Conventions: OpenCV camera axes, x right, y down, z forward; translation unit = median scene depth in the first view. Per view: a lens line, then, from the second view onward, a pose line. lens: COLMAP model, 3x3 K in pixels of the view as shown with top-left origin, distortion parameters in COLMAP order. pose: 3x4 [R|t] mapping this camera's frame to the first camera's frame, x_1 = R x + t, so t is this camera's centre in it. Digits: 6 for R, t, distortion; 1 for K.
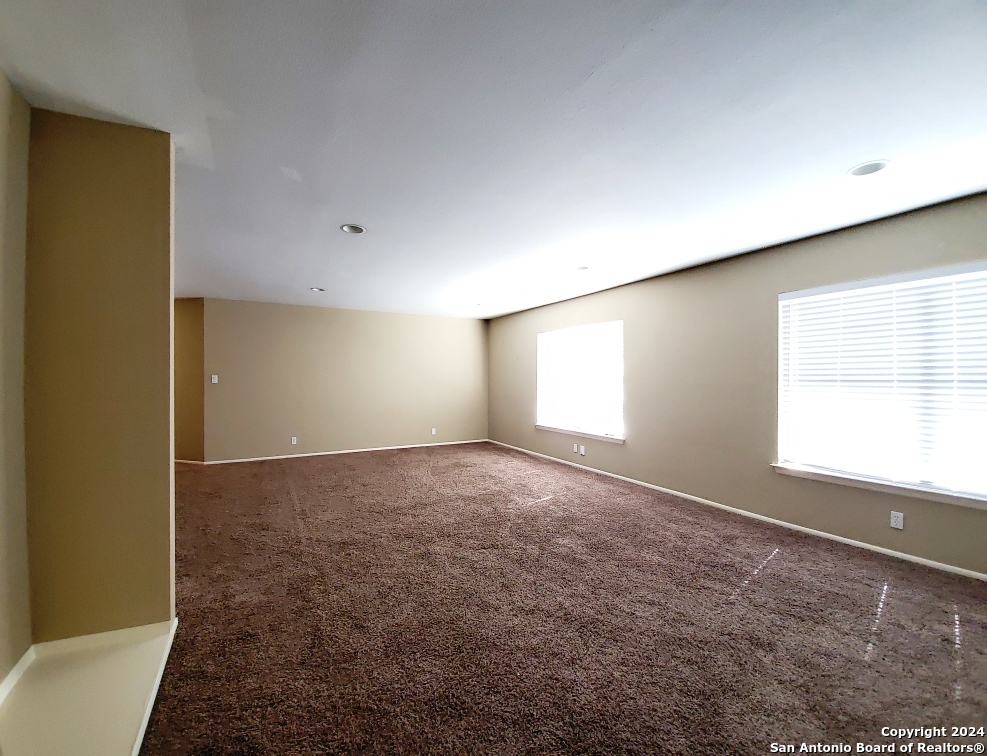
lens RADIAL K [[390.6, 0, 494.0], [0, 390.6, 380.0], [0, 0, 1]] dist [-0.002032, -0.000119]
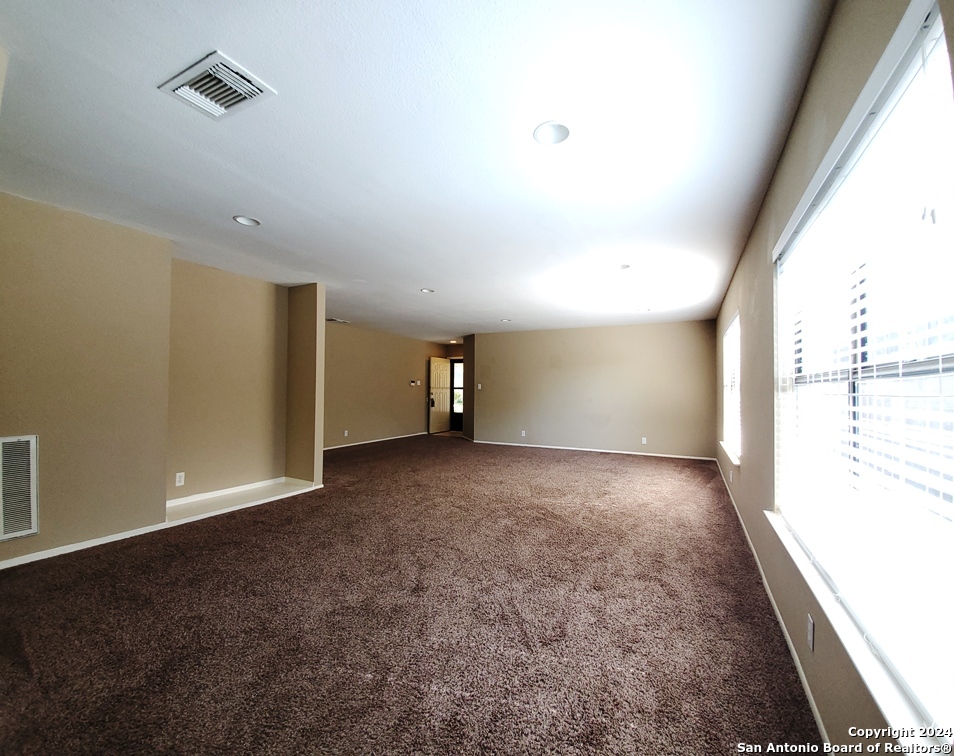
lens RADIAL K [[395.8, 0, 483.3], [0, 395.8, 384.6], [0, 0, 1]] dist [-0.003849, -0.003089]
pose [[0.569597, -0.008968, -0.821876, 1.078593], [-0.007948, 0.999834, -0.016418, 0.029477], [0.821886, 0.015884, 0.569430, 0.275690]]
